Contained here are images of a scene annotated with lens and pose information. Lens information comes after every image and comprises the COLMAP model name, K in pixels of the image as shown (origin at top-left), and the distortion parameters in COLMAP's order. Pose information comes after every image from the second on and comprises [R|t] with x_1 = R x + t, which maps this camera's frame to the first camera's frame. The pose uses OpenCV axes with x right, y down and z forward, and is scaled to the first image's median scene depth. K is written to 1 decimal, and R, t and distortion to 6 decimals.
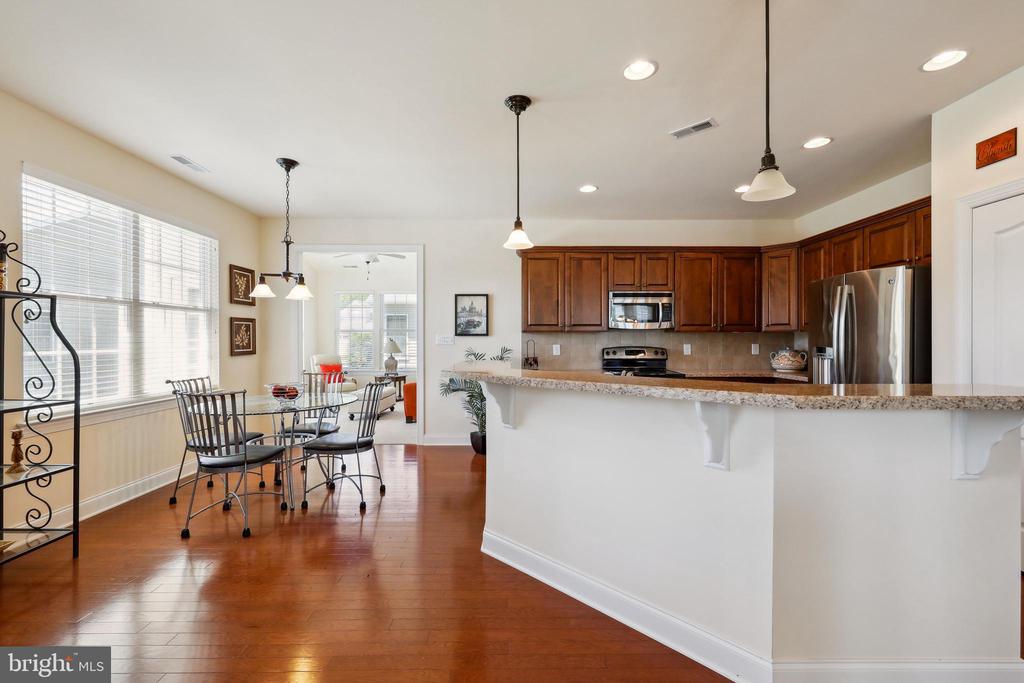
lens RADIAL K [[441.4, 0, 507.0], [0, 441.4, 349.9], [0, 0, 1]] dist [0.022482, 0.001135]
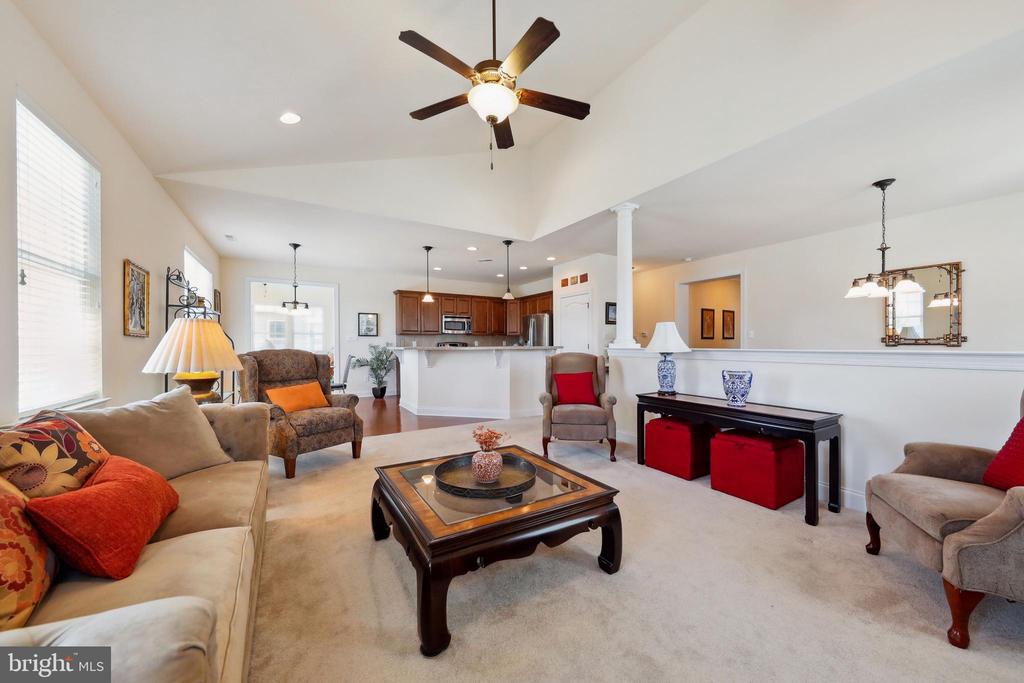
lens RADIAL K [[378.7, 0, 509.3], [0, 378.7, 345.2], [0, 0, 1]] dist [0.003358, 0.000142]
pose [[0.863977, -0.001251, 0.503530, -0.393165], [0.013131, 0.999713, -0.020046, 0.047523], [-0.503360, 0.023931, 0.863745, -0.678405]]
